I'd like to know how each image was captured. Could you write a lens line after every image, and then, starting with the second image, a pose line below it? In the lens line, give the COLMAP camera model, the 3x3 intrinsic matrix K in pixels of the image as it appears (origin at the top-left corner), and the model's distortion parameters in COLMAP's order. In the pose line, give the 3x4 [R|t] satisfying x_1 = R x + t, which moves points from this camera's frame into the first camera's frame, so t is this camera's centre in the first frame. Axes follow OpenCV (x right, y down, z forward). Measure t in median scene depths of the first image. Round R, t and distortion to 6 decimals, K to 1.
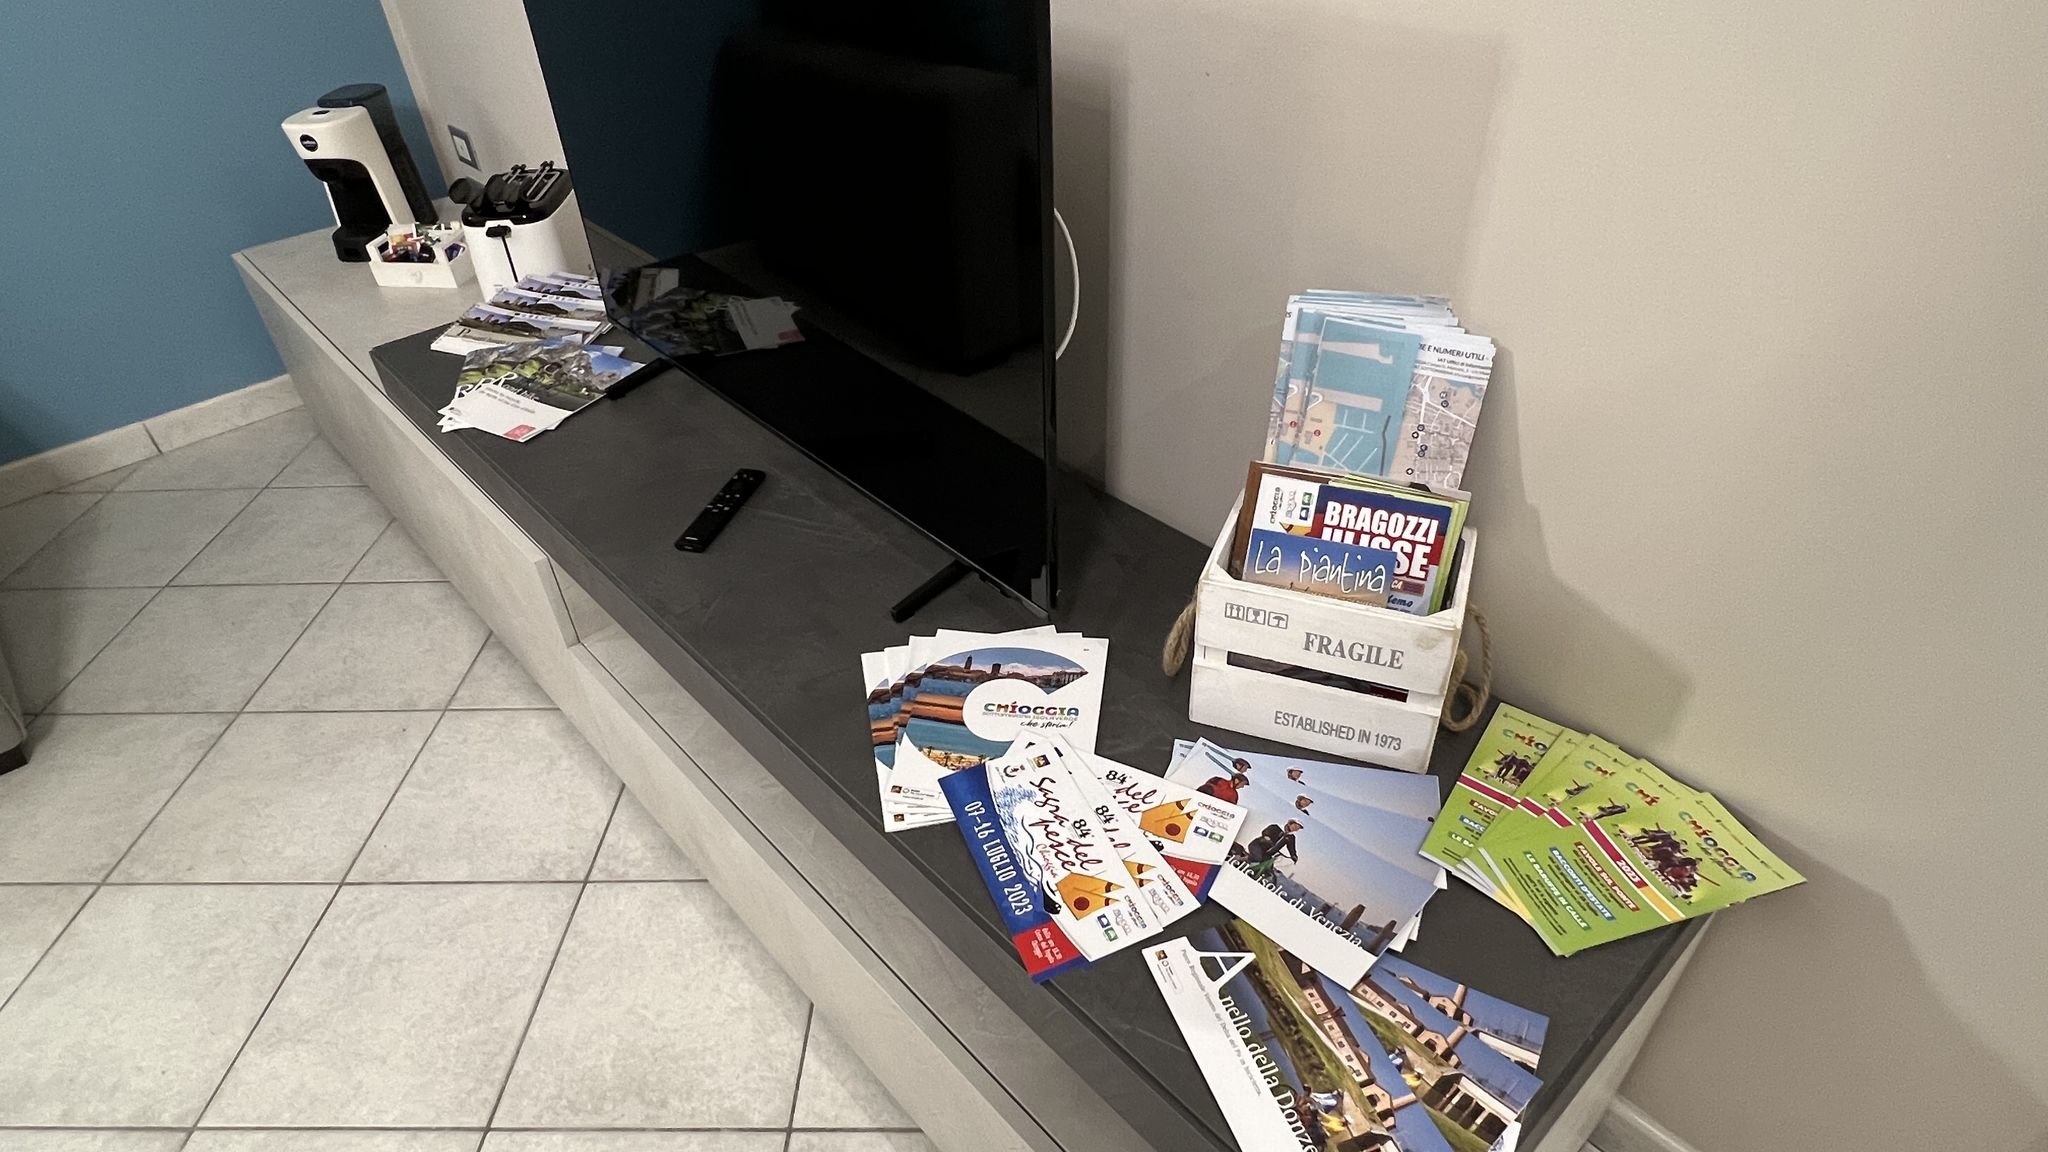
lens RADIAL K [[1104.6, 0, 1019.4], [0, 1104.6, 581.5], [0, 0, 1]] dist [-0.001646, -0.000719]
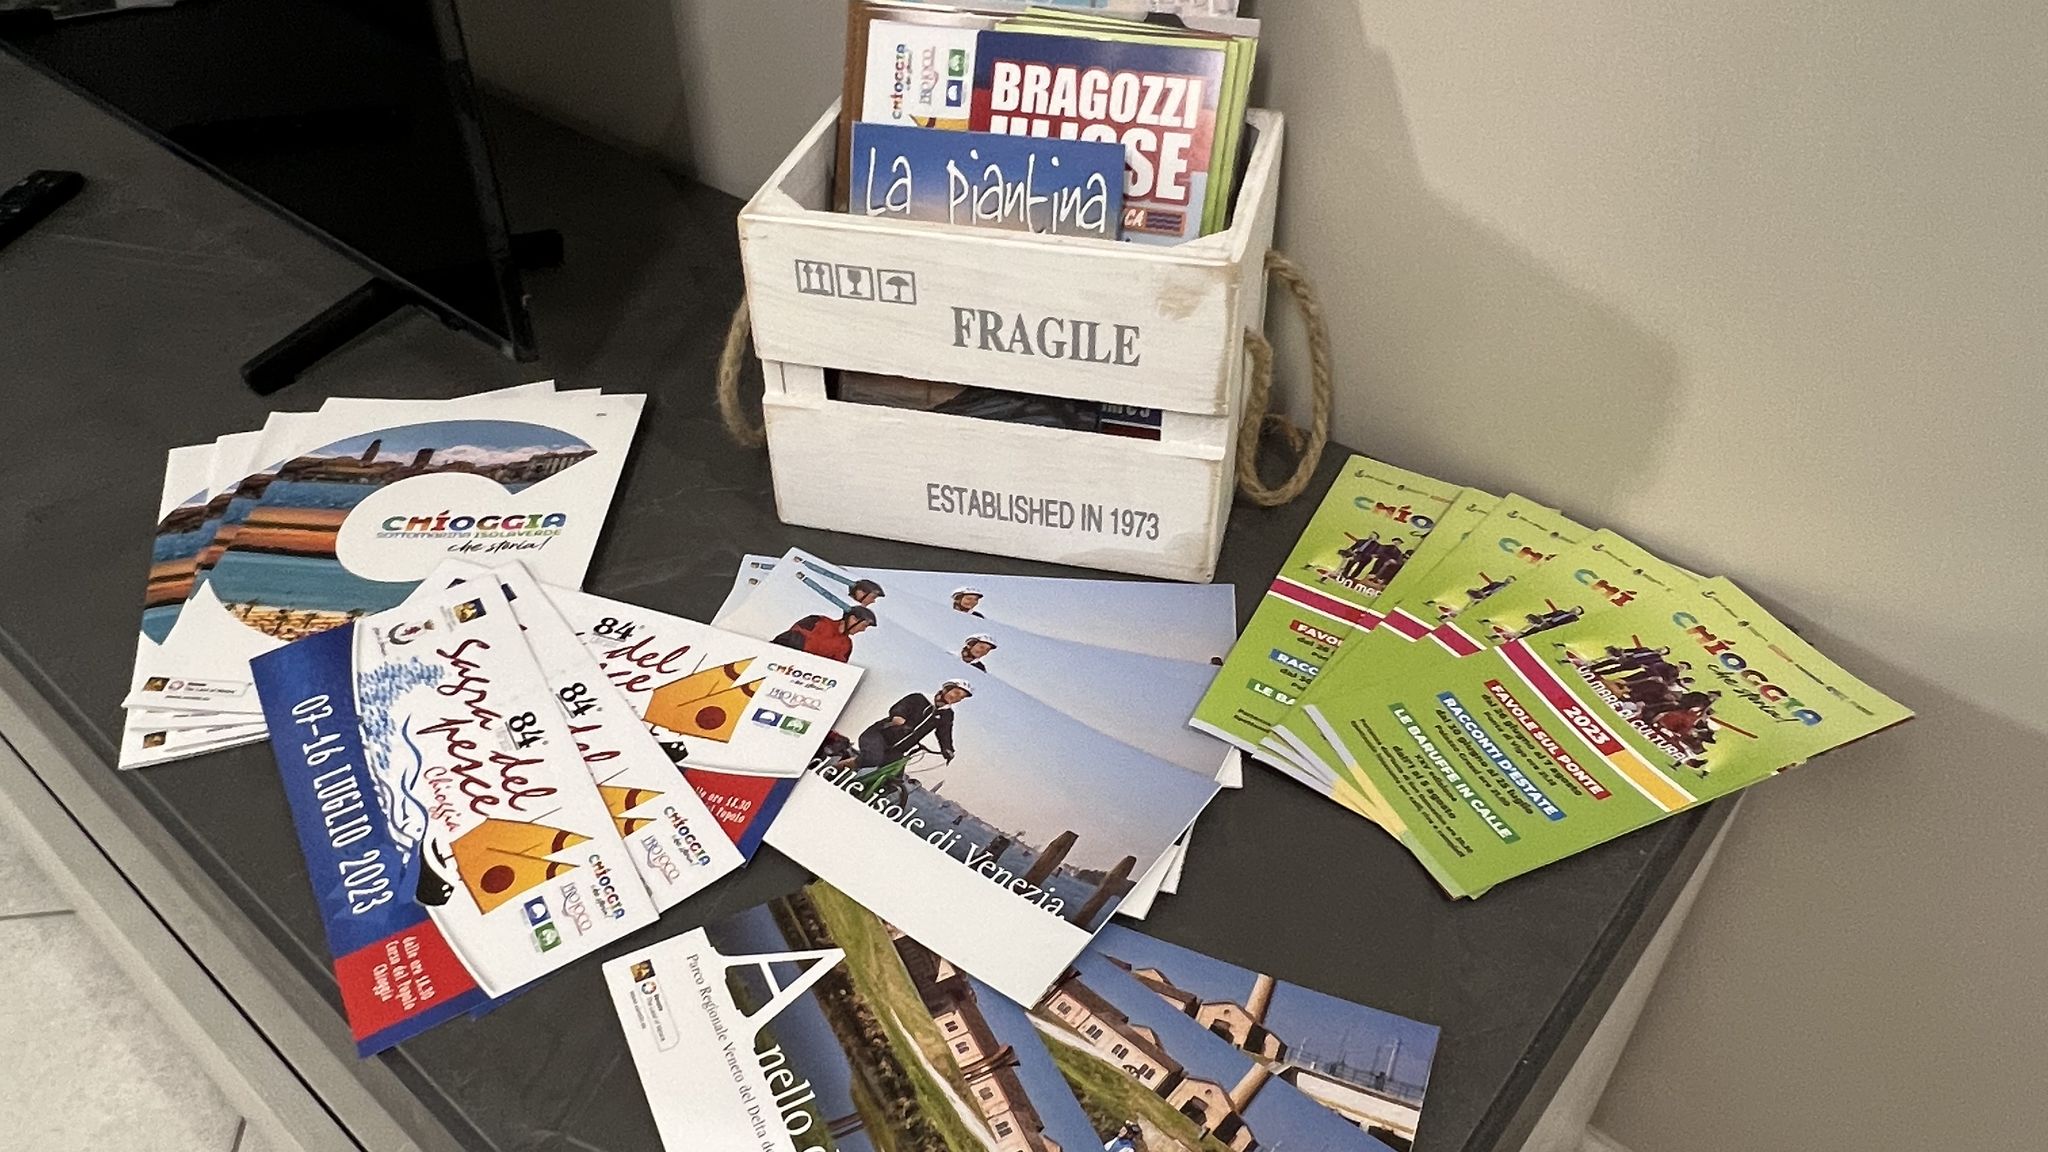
lens RADIAL K [[1297.1, 0, 1024.0], [0, 1297.1, 576.0], [0, 0, 1]] dist [0.000556, -0.002187]
pose [[0.993378, -0.063219, 0.095935, 0.226145], [0.060143, 0.997589, 0.034633, 0.148544], [-0.097893, -0.028634, 0.994785, 0.405297]]
